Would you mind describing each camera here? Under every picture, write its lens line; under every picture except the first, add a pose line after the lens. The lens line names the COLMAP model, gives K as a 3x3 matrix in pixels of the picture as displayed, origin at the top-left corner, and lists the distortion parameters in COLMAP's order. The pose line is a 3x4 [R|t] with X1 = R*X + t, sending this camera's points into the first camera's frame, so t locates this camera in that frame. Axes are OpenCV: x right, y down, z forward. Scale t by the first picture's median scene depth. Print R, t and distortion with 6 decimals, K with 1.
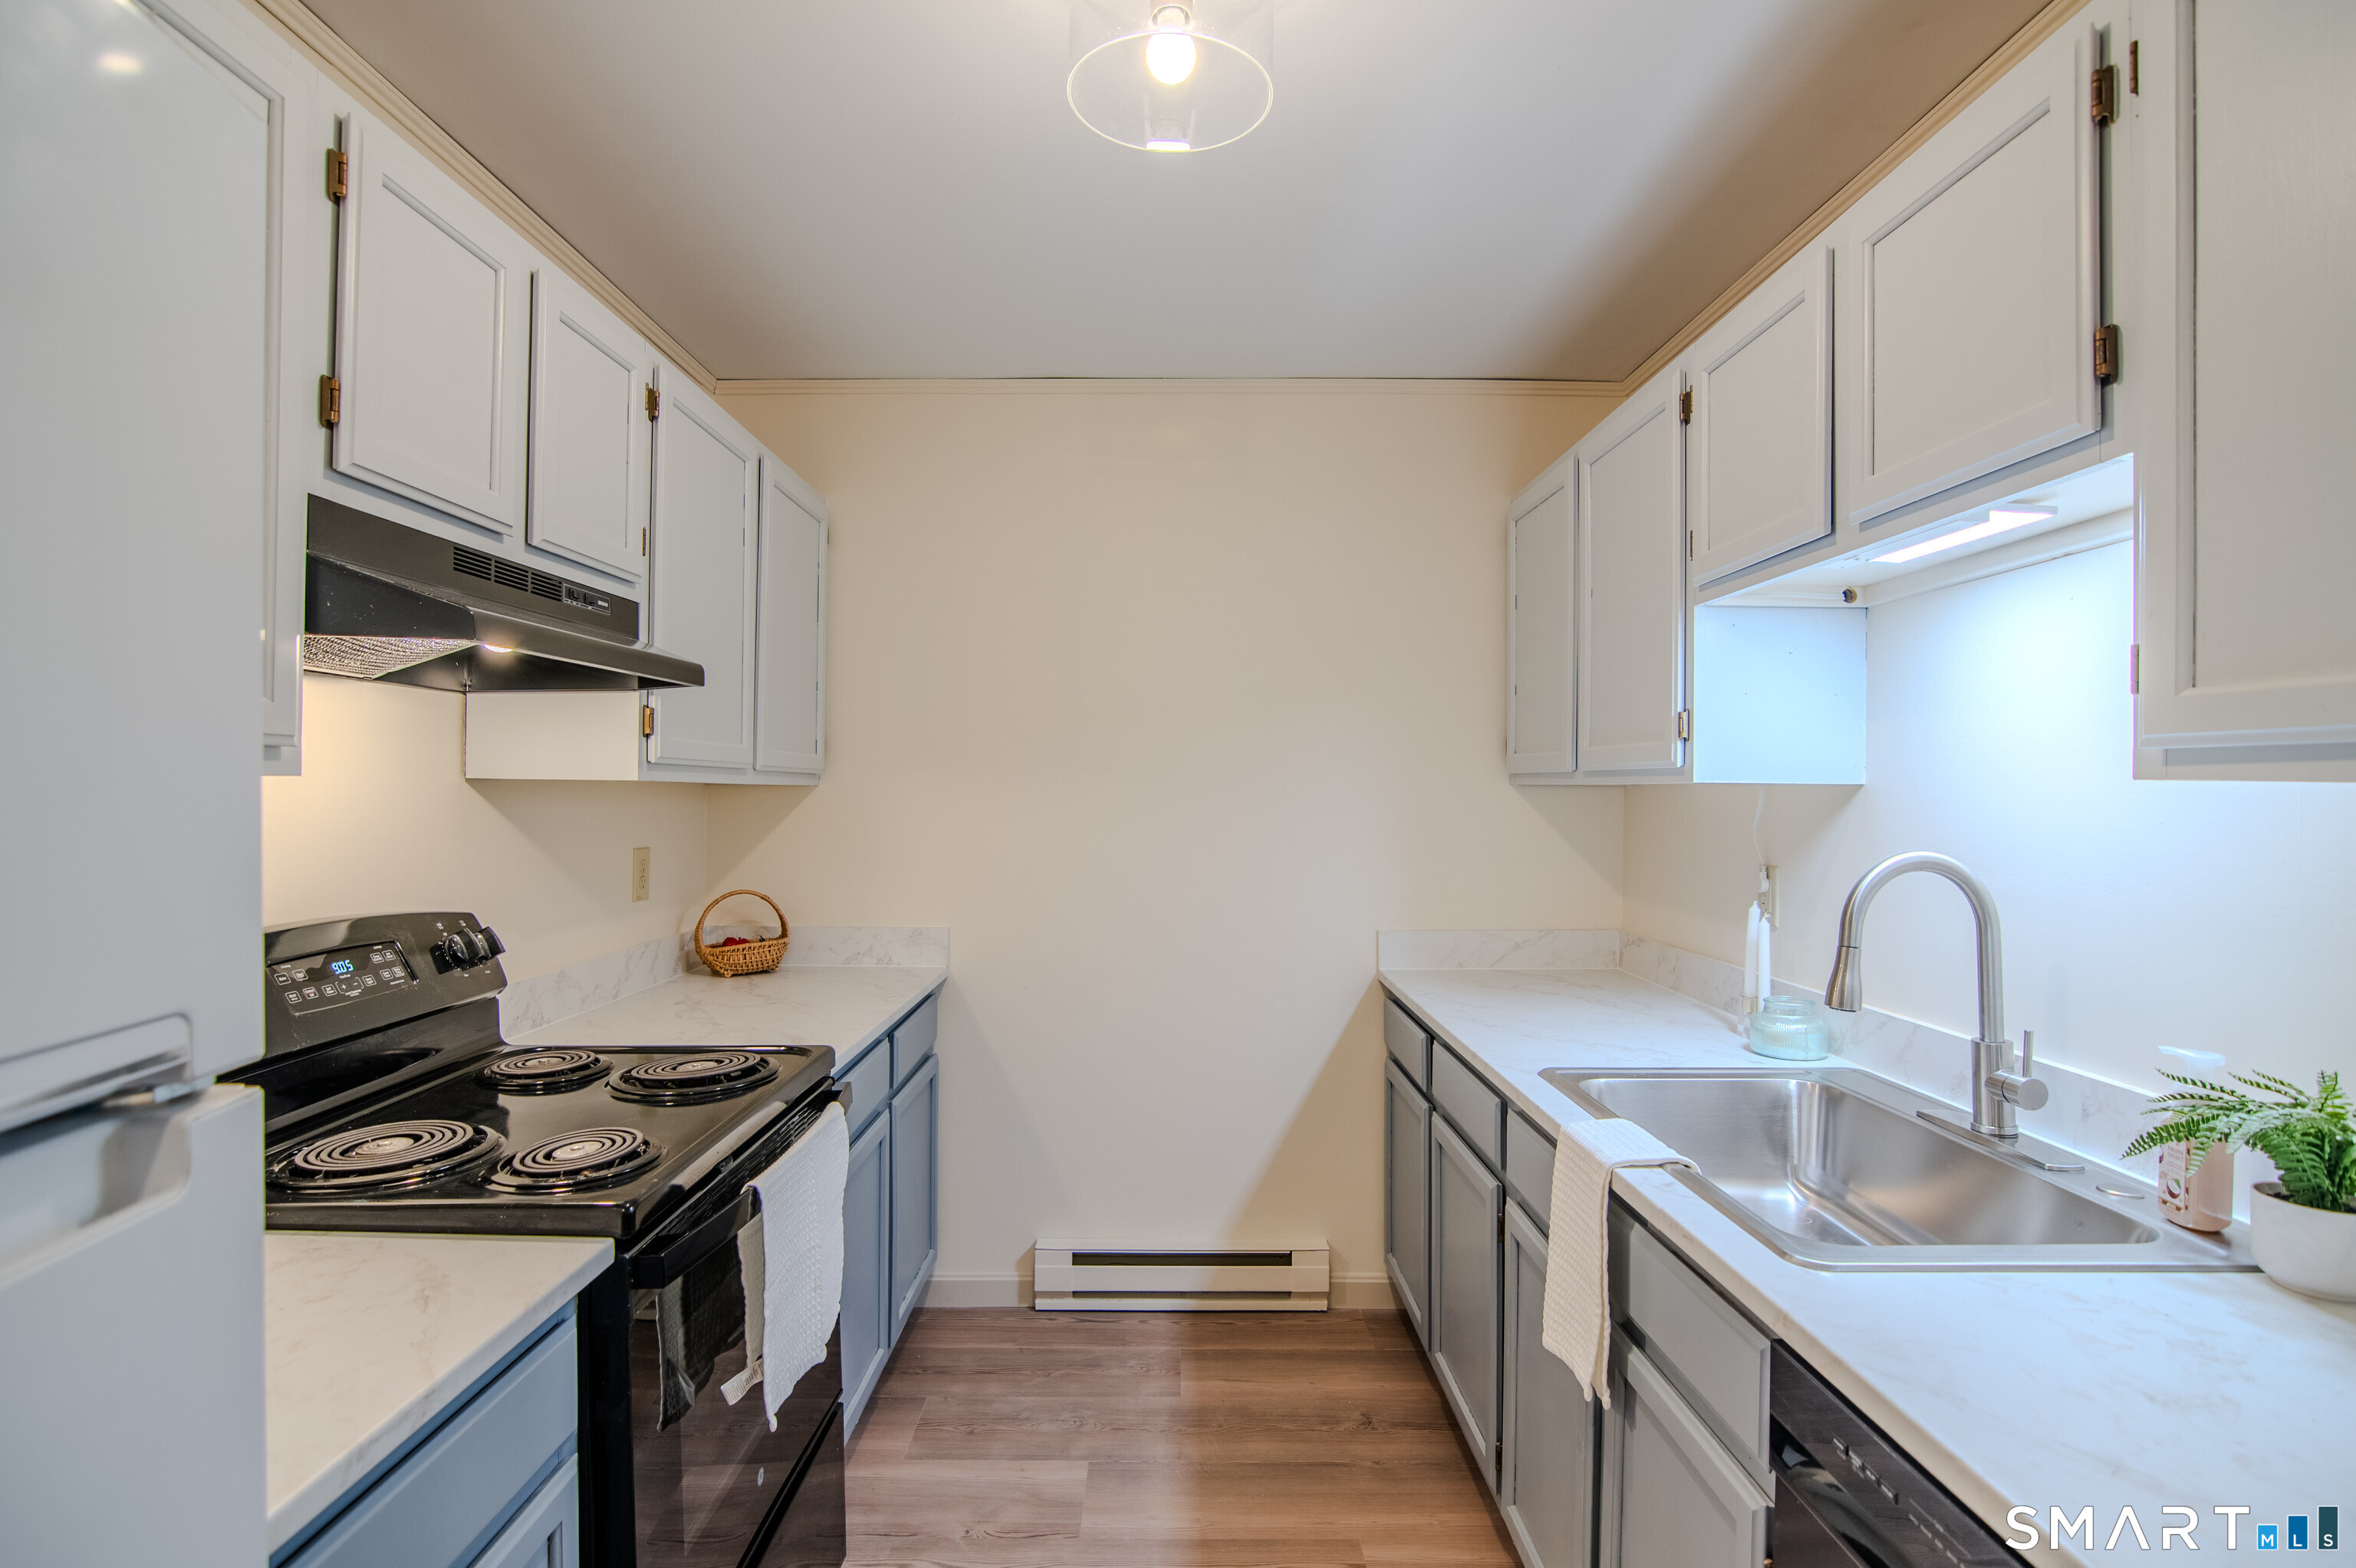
lens RADIAL K [[1160.6, 0, 1166.7], [0, 1160.6, 785.3], [0, 0, 1]] dist [-0.027027, 0.005989]
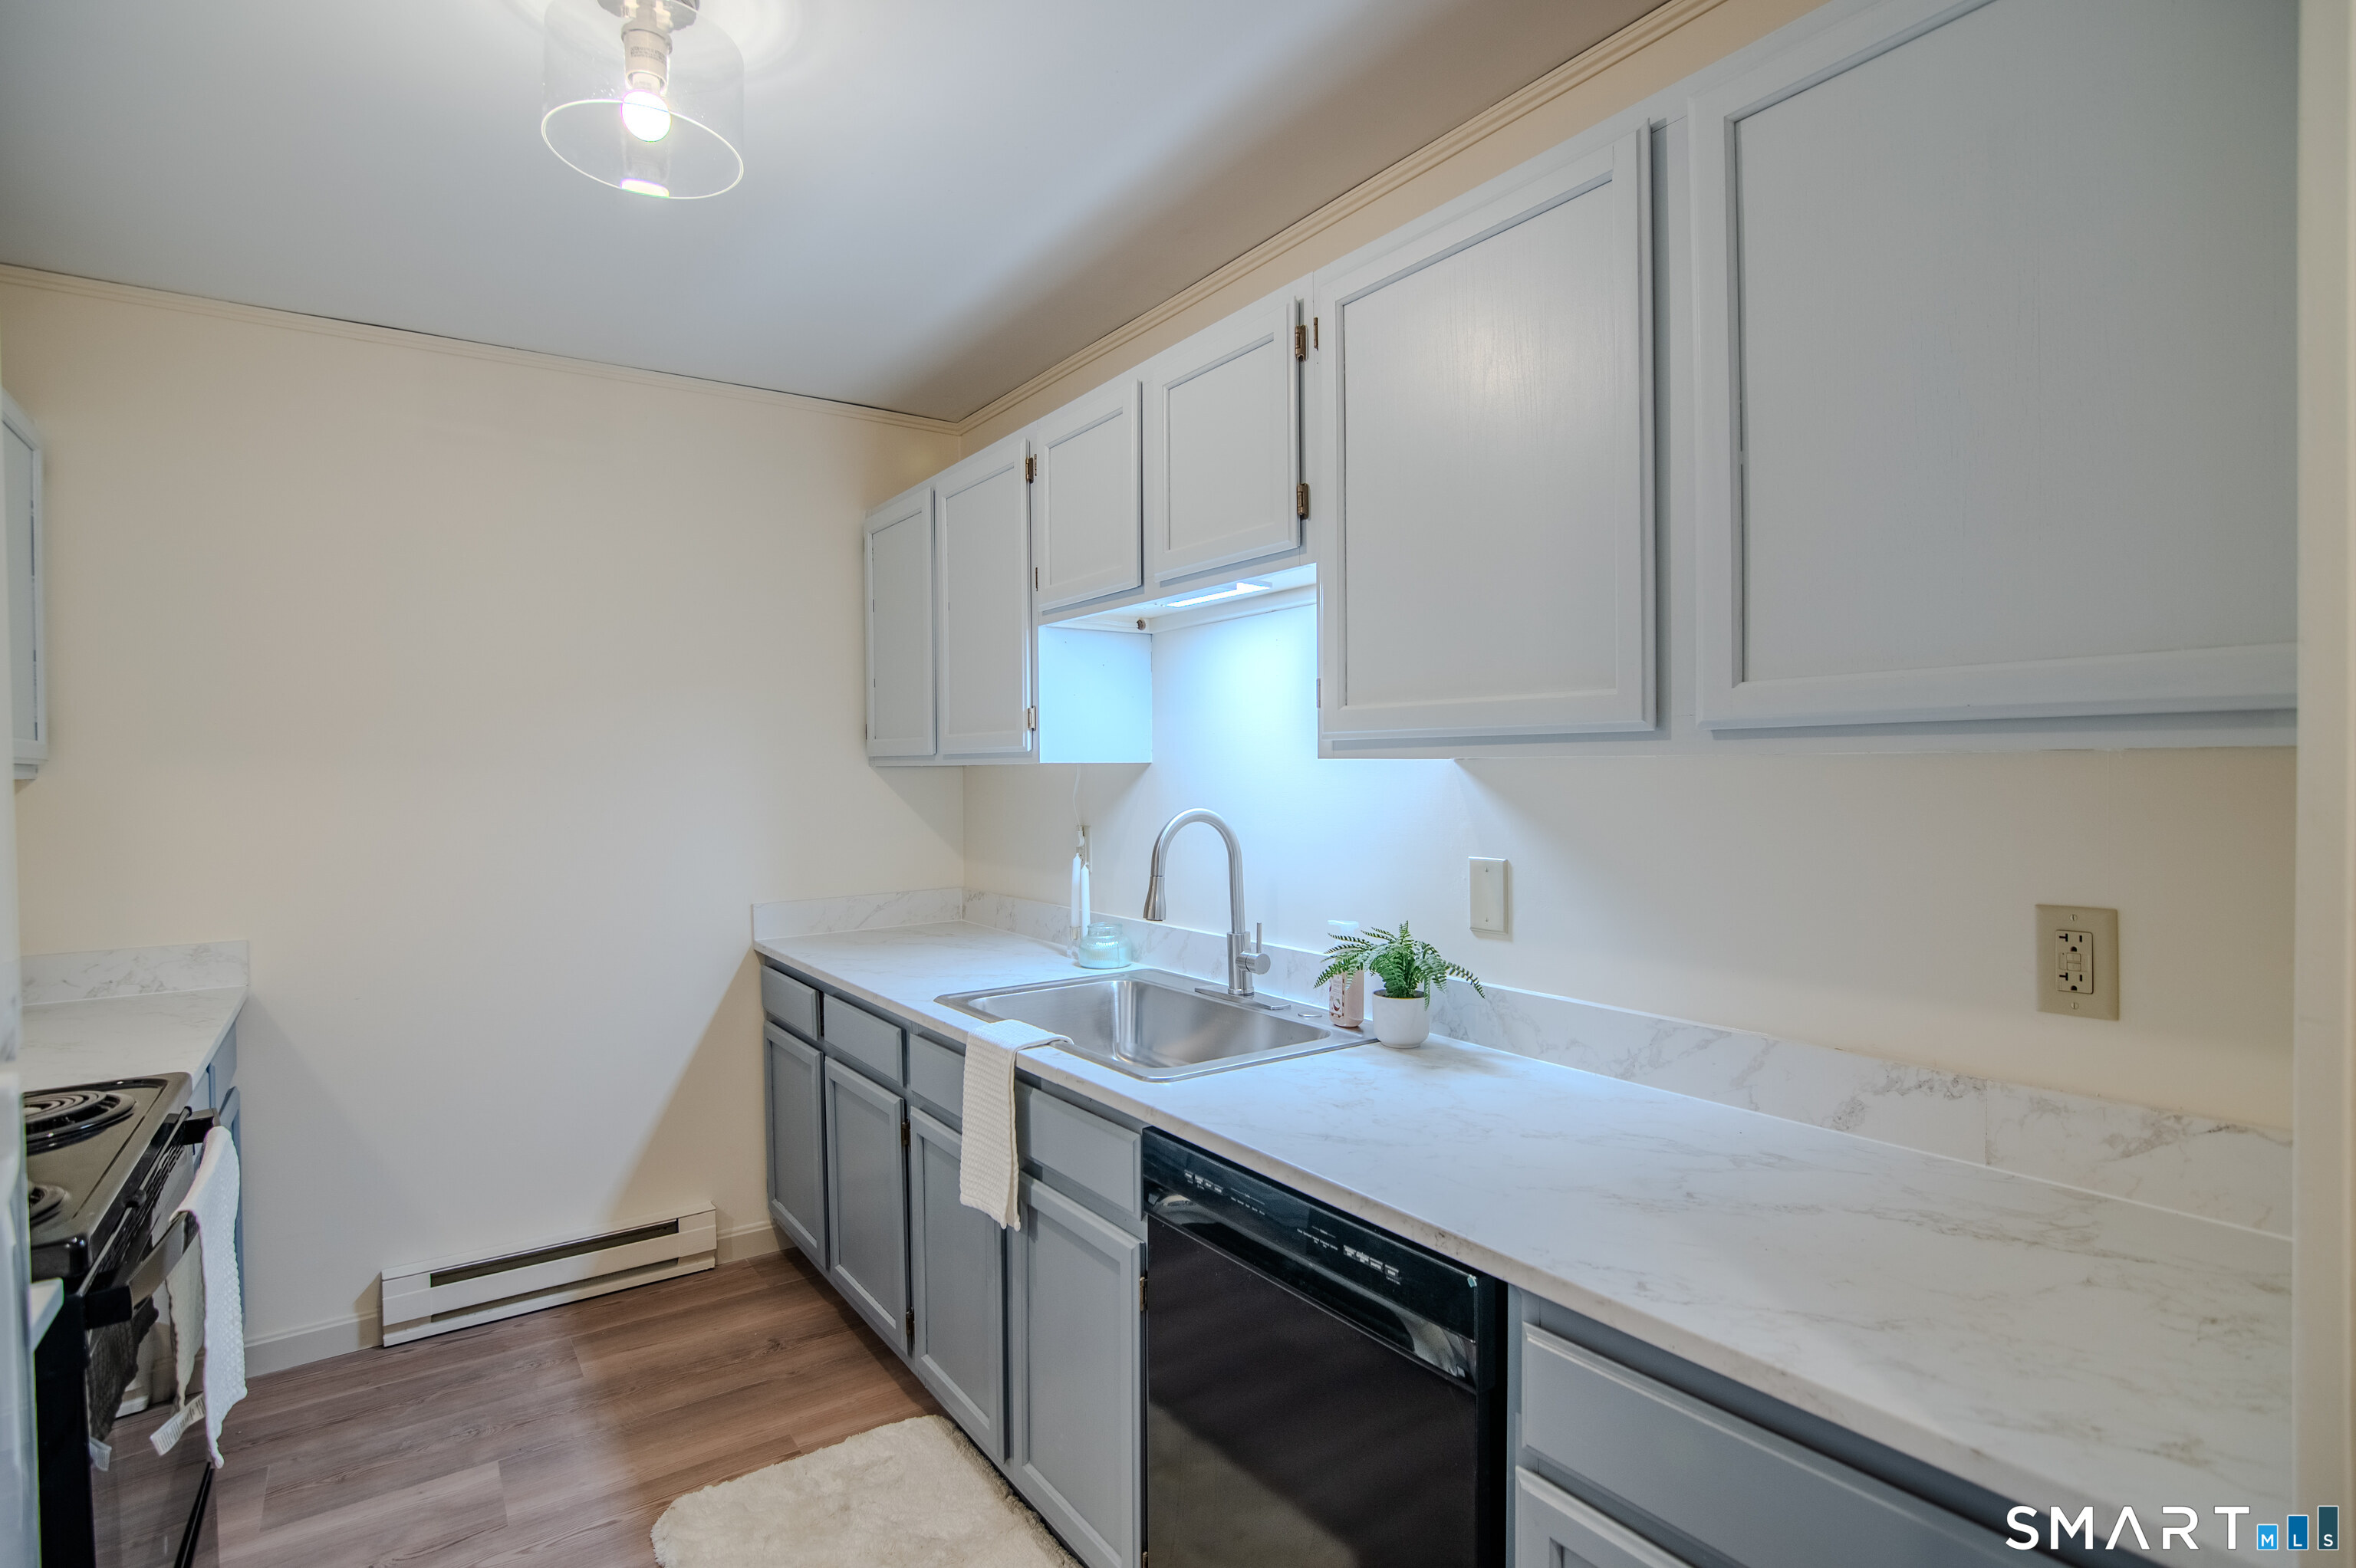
lens RADIAL K [[1160.6, 0, 1180.6], [0, 1160.6, 785.8], [0, 0, 1]] dist [-0.027027, 0.005989]
pose [[0.816092, -0.023696, 0.577436, -0.166599], [0.013721, 0.999672, 0.021632, -0.002760], [-0.577759, -0.009731, 0.816149, -0.151431]]
